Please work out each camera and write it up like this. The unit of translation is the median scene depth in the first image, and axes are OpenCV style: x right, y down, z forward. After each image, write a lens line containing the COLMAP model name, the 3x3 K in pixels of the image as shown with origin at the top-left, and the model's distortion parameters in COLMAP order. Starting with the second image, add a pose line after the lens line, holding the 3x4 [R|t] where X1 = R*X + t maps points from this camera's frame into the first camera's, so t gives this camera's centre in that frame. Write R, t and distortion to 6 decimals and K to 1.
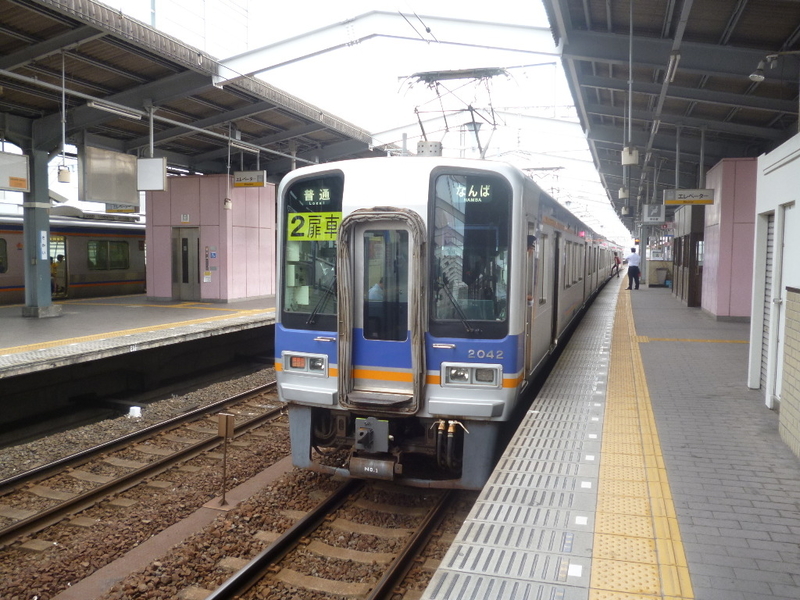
lens RADIAL K [[660.6, 0, 400.0], [0, 660.6, 300.0], [0, 0, 1]] dist [-0.038077, 0.000285]
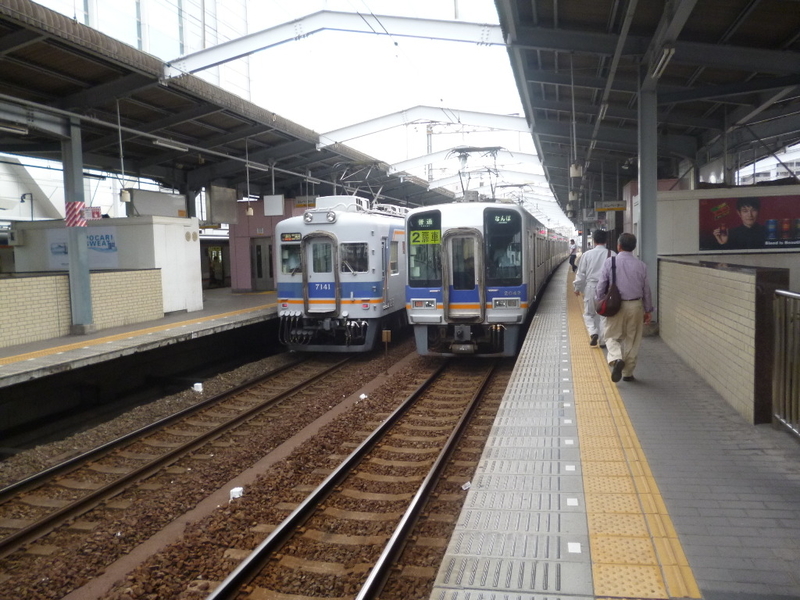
lens RADIAL K [[654.5, 0, 403.8], [0, 654.5, 263.8], [0, 0, 1]] dist [0.121375, 0.005684]
pose [[0.996514, -0.047372, 0.068667, -0.193511], [0.050708, 0.997575, -0.047684, 0.037814], [-0.066241, 0.050999, 0.996499, -0.591593]]
